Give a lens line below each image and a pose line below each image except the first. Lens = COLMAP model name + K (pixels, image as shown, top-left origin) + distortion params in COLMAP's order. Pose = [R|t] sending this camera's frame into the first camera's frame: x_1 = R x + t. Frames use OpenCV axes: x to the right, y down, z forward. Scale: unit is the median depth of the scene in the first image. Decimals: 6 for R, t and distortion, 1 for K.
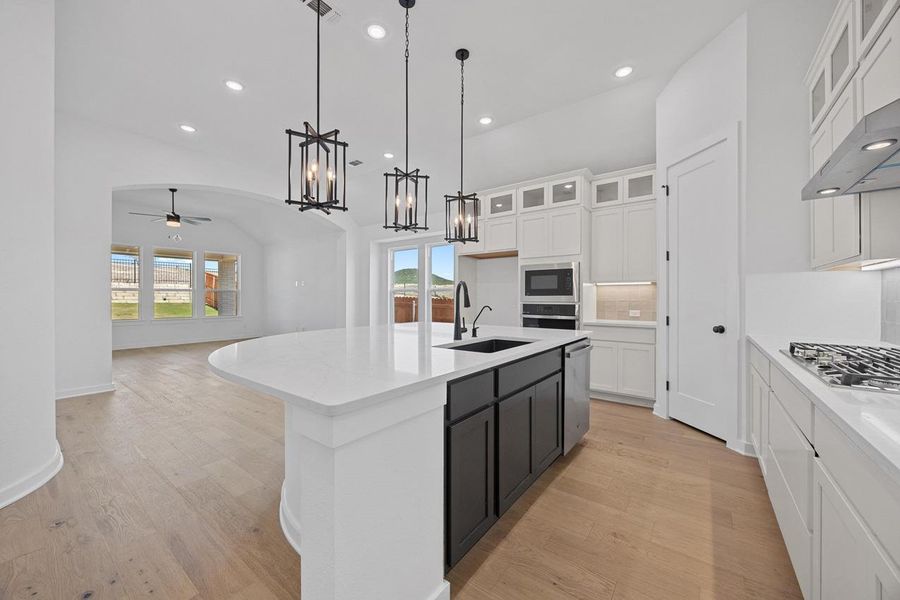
lens RADIAL K [[341.6, 0, 450.0], [0, 341.6, 297.4], [0, 0, 1]] dist [-0.001062, -0.000016]
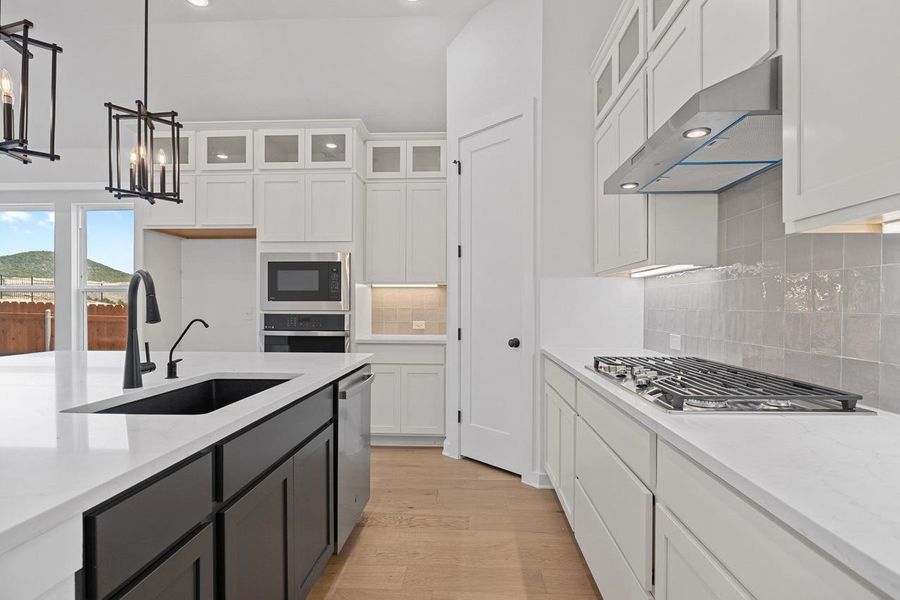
lens RADIAL K [[469.6, 0, 454.2], [0, 469.6, 310.1], [0, 0, 1]] dist [-0.006874, -0.000357]
pose [[0.824306, -0.004323, 0.566128, 0.015367], [-0.003295, 0.999917, 0.012433, 0.000115], [-0.566135, -0.012114, 0.824224, 0.113298]]
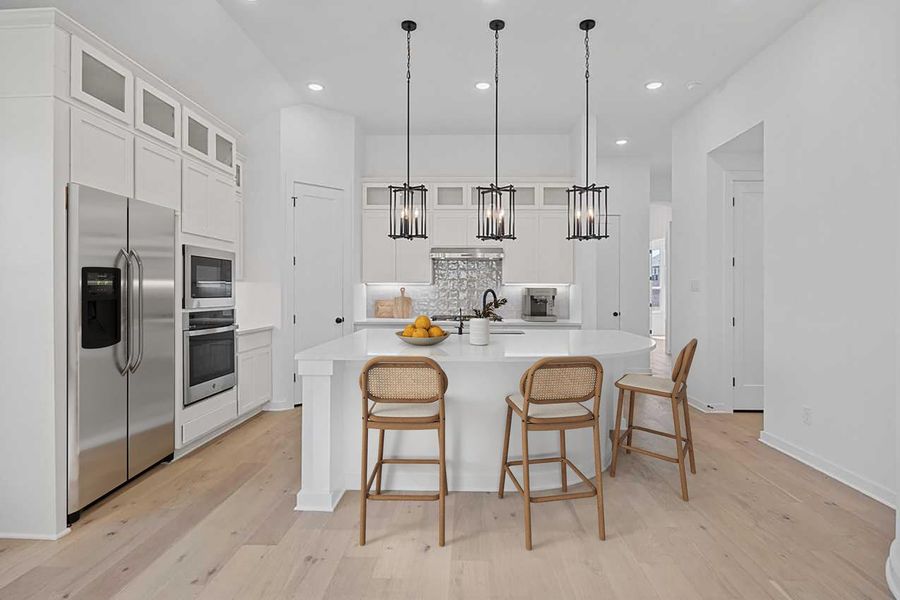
lens RADIAL K [[481.3, 0, 457.9], [0, 481.3, 291.3], [0, 0, 1]] dist [0.003525, 0.001176]
pose [[-0.584526, -0.004861, 0.811361, -0.921571], [-0.006089, 0.999980, 0.001604, -0.027665], [-0.811352, -0.004003, -0.584544, 1.449566]]
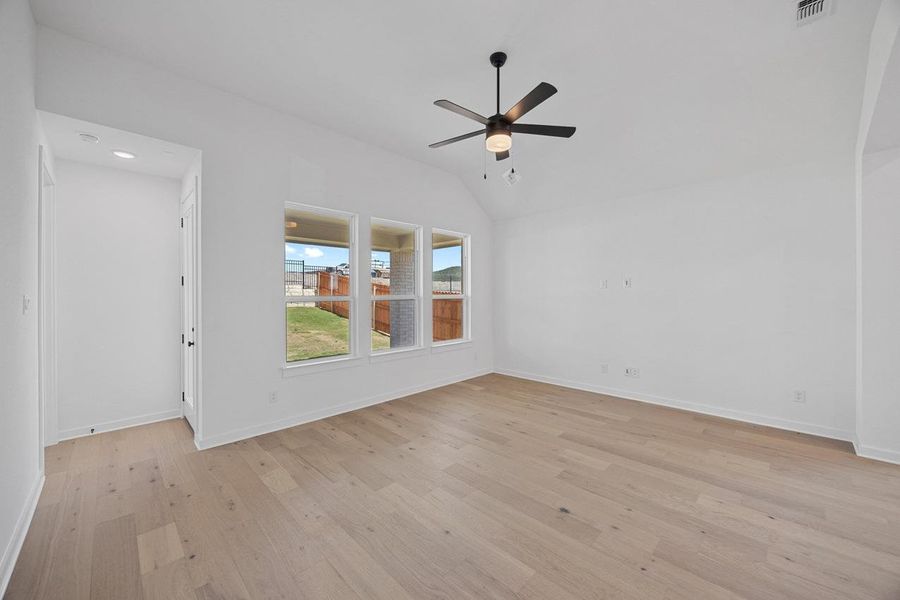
lens RADIAL K [[340.2, 0, 450.7], [0, 340.2, 298.0], [0, 0, 1]] dist [-0.002360, -0.000206]
pose [[0.990869, -0.003532, -0.134779, -1.626094], [0.004390, 0.999972, 0.006070, -0.058546], [0.134754, -0.006607, 0.990857, 1.173459]]
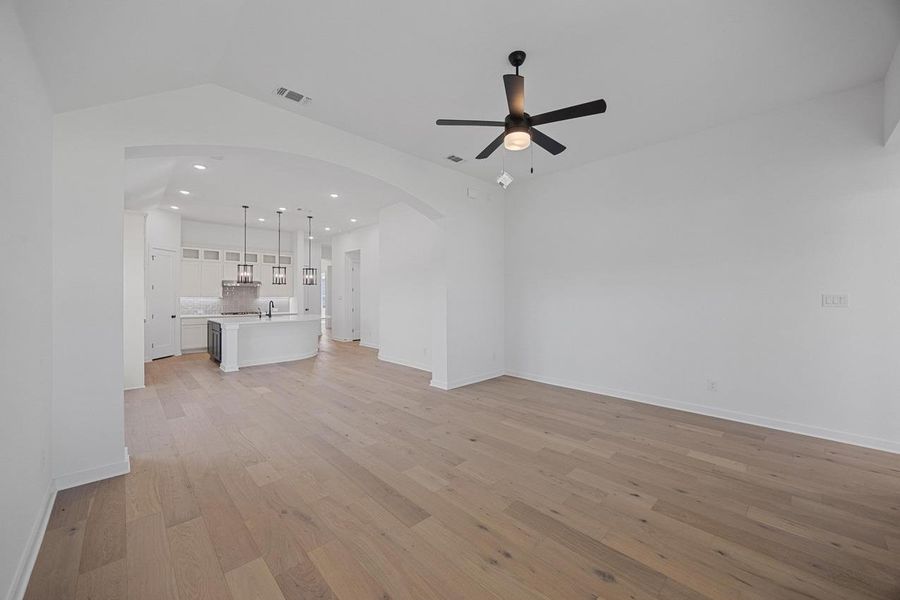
lens RADIAL K [[342.6, 0, 449.8], [0, 342.6, 293.1], [0, 0, 1]] dist [-0.001695, 0.000083]
pose [[-0.987216, 0.003024, 0.159359, -1.591111], [0.001562, 0.999956, -0.009303, -0.059465], [-0.159380, -0.008935, -0.987177, 2.832103]]
